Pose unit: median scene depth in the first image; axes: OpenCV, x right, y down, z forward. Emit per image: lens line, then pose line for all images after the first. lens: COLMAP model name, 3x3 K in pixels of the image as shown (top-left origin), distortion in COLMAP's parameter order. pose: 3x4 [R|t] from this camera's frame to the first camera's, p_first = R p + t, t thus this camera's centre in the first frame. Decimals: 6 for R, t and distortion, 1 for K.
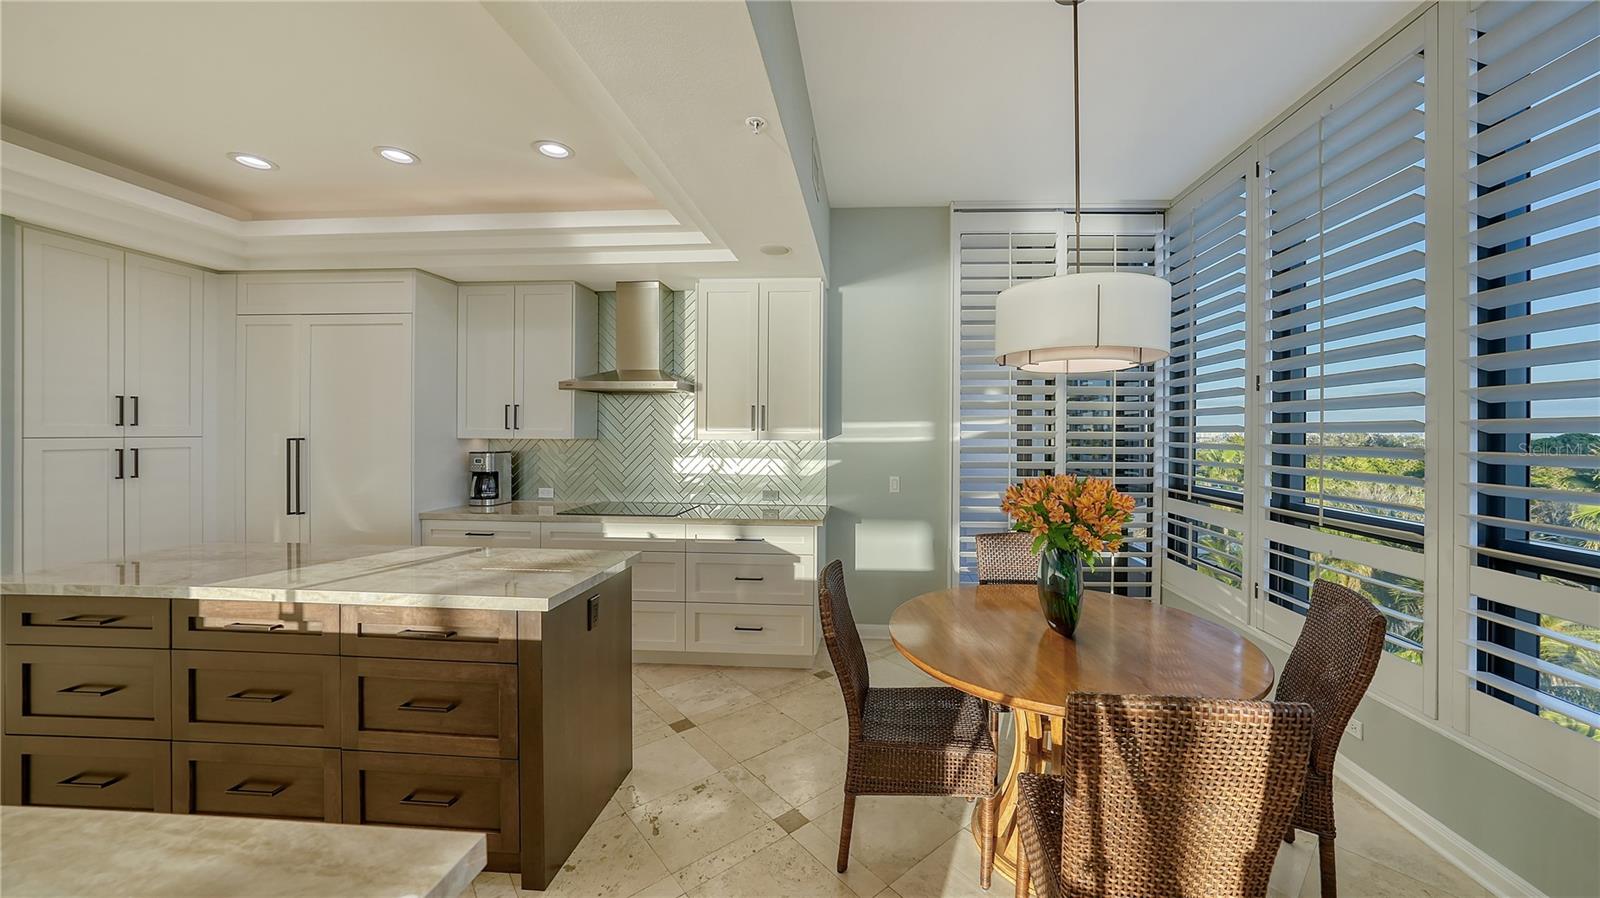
lens RADIAL K [[572.4, 0, 825.2], [0, 572.4, 425.2], [0, 0, 1]] dist [-0.009965, -0.000061]
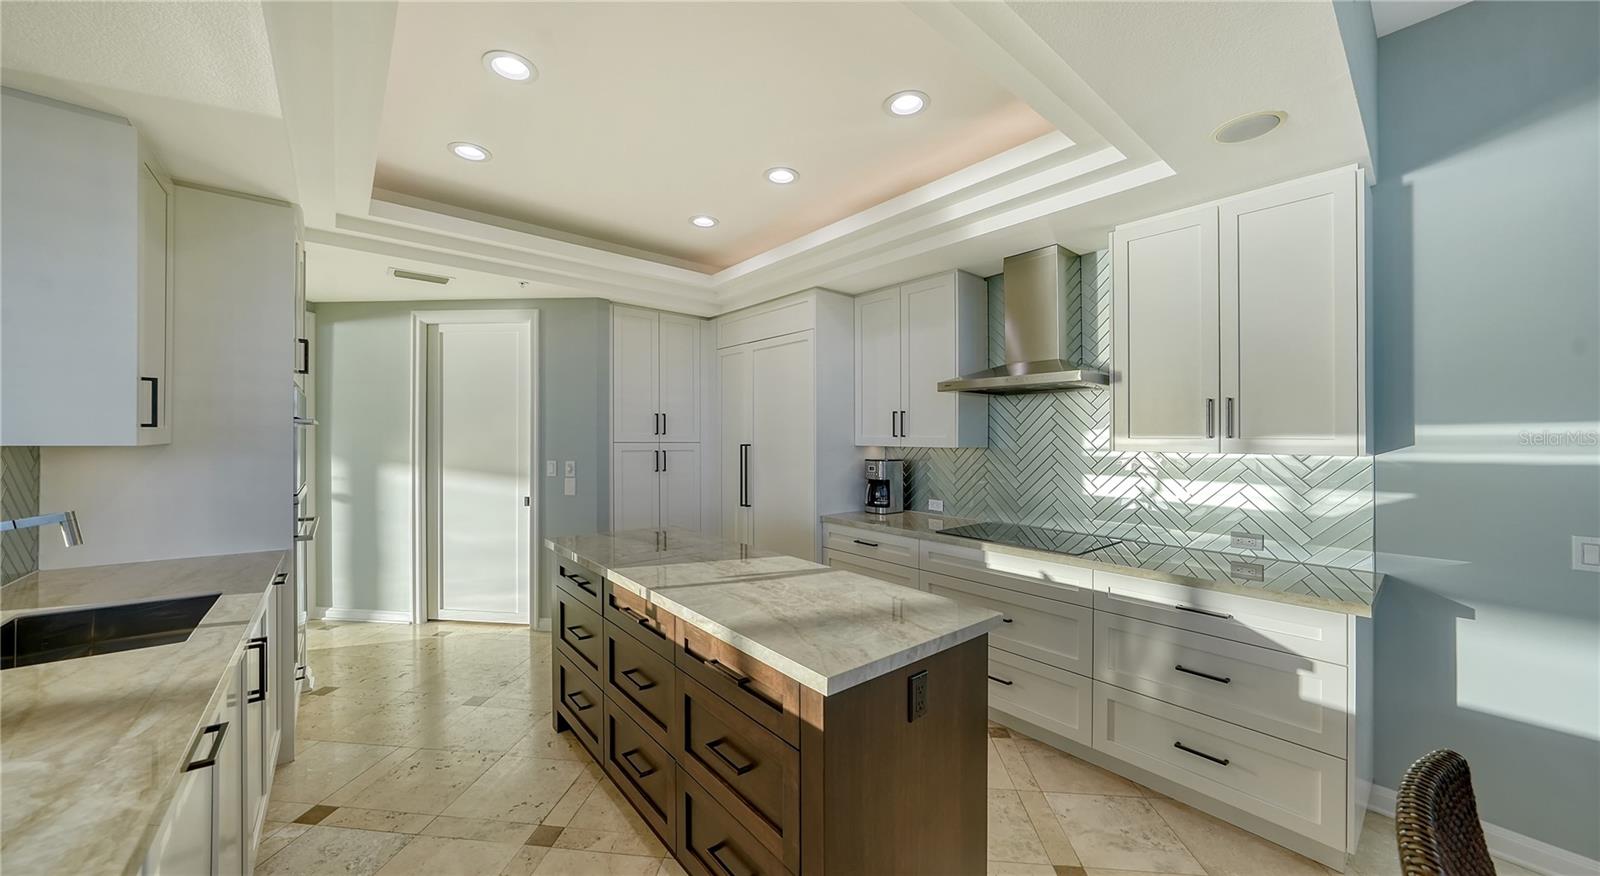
lens RADIAL K [[542.0, 0, 791.6], [0, 542.0, 432.4], [0, 0, 1]] dist [-0.013162, 0.000196]
pose [[0.693832, -0.005966, -0.720112, -0.018011], [0.003801, 0.999982, -0.004622, 0.003110], [0.720127, 0.000469, 0.693842, 0.238994]]
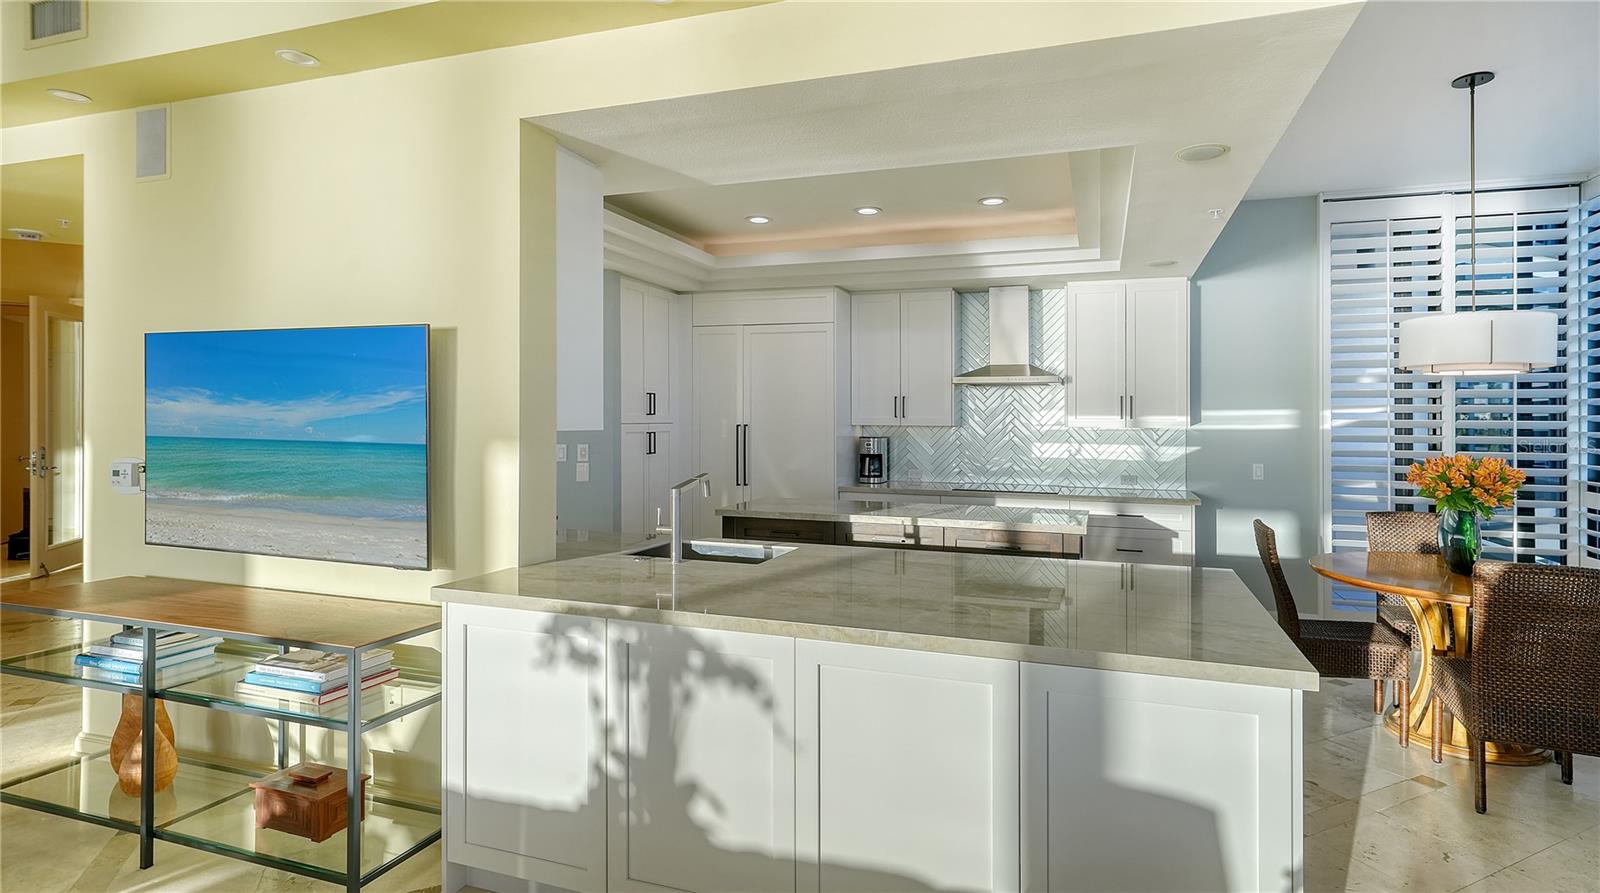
lens RADIAL K [[821.5, 0, 827.1], [0, 821.5, 398.1], [0, 0, 1]] dist [0.024838, 0.001061]
pose [[0.972965, -0.003988, -0.230919, -0.306152], [0.001907, 0.999956, -0.009237, -0.016258], [0.230946, 0.008547, 0.972929, -0.659133]]
